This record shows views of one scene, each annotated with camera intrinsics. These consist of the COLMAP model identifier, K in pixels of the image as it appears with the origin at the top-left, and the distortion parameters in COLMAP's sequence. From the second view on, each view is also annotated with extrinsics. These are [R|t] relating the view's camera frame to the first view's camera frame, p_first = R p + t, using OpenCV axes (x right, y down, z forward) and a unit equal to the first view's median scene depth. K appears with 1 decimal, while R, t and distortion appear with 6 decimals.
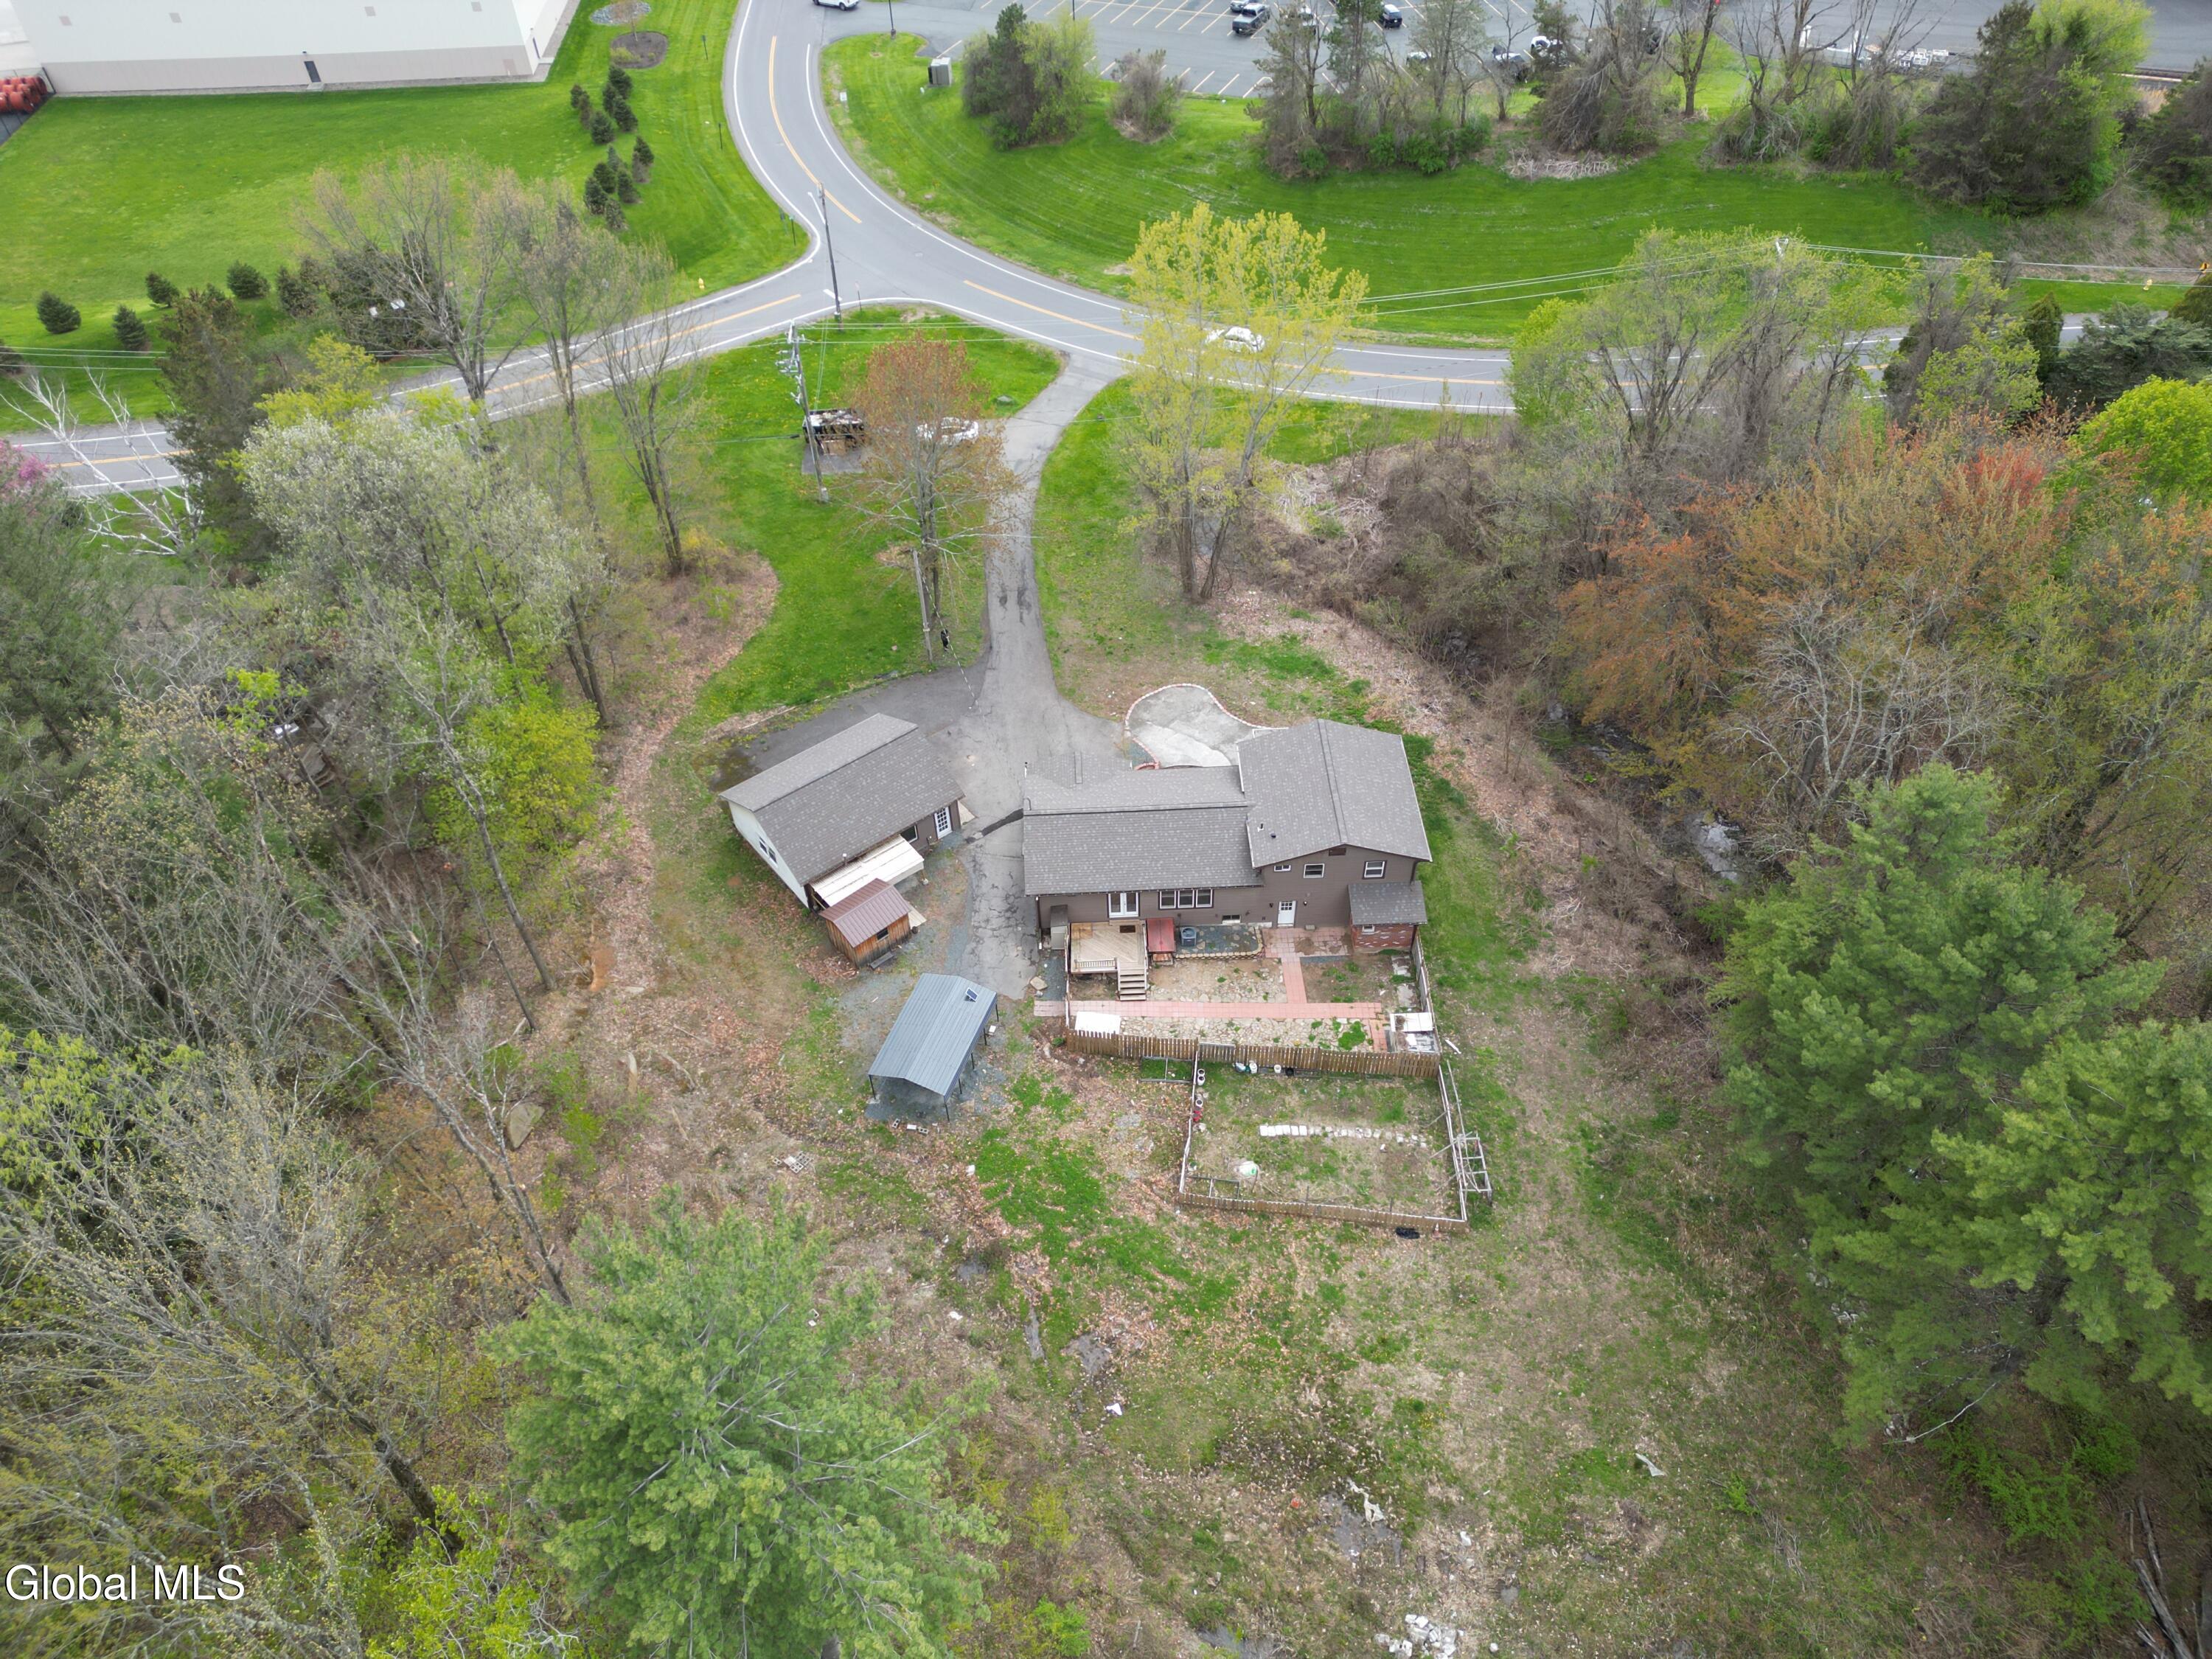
lens RADIAL K [[1542.4, 0, 1099.8], [0, 1542.4, 821.4], [0, 0, 1]] dist [0.075662, -0.058423]
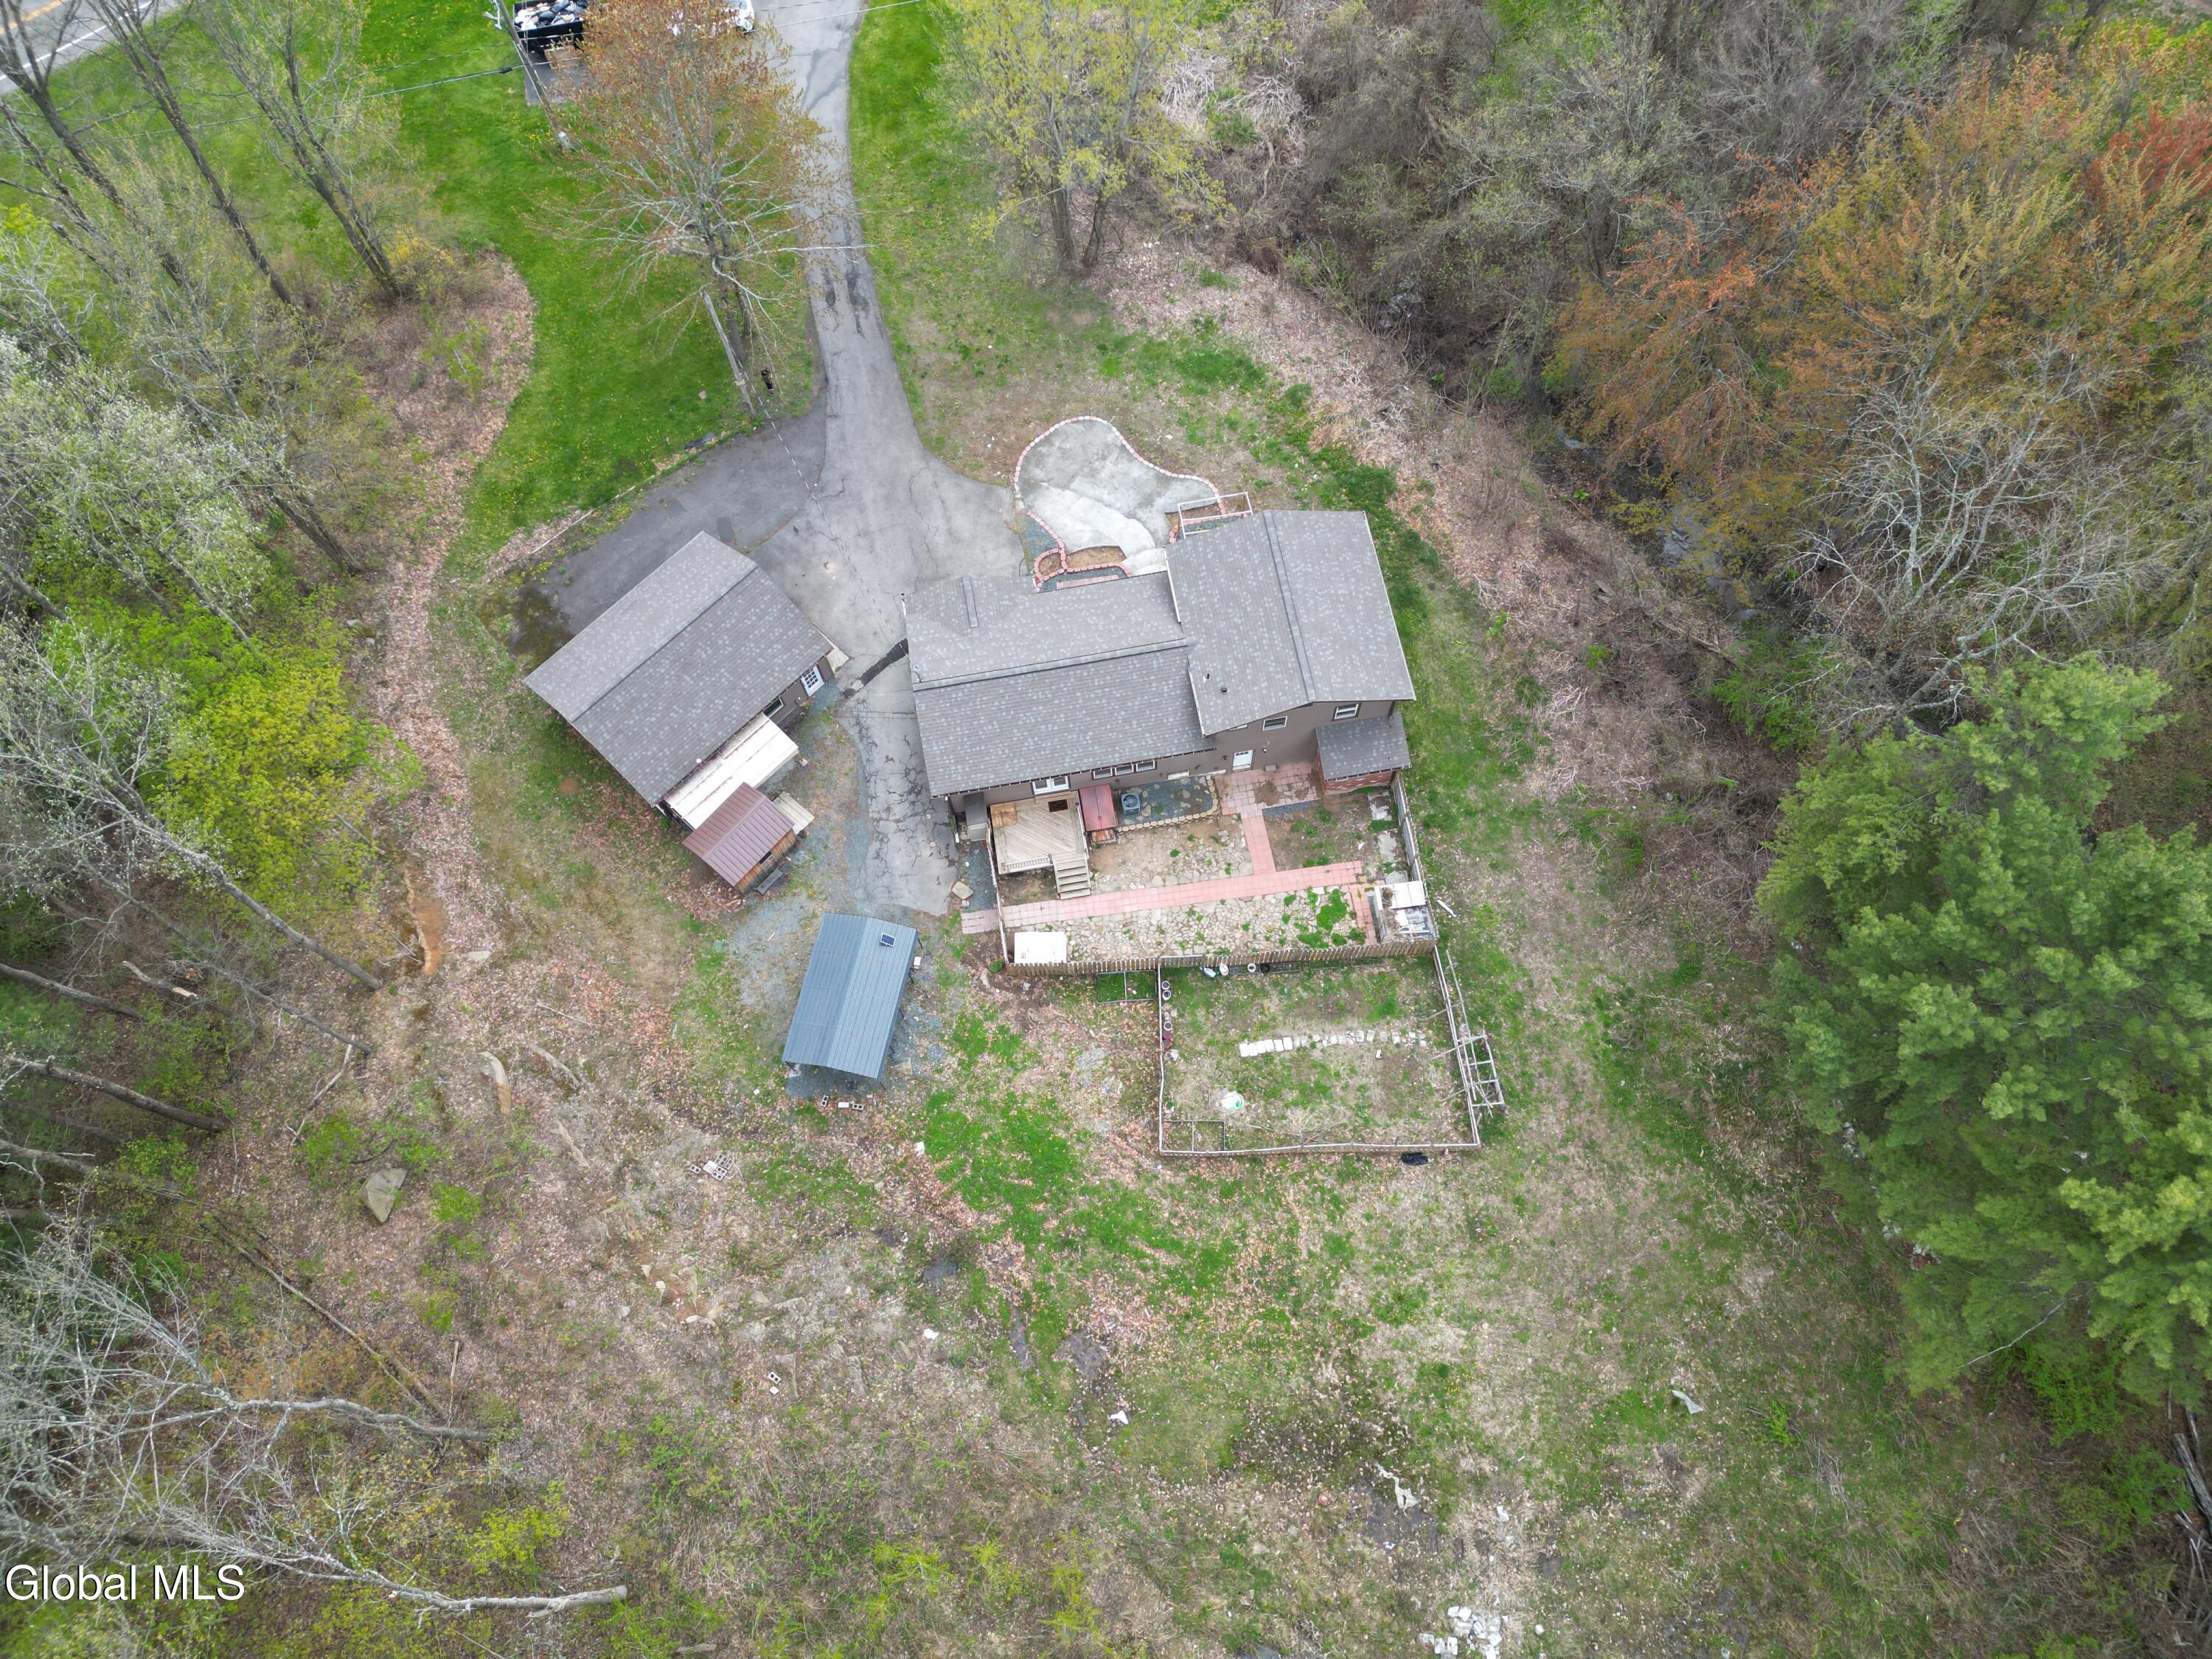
lens RADIAL K [[1542.4, 0, 1096.7], [0, 1542.4, 825.9], [0, 0, 1]] dist [0.075662, -0.058423]
pose [[0.990577, -0.129207, 0.045413, -0.000422], [0.102823, 0.920658, 0.376584, -0.250872], [-0.090468, -0.368366, 0.925269, 0.236161]]
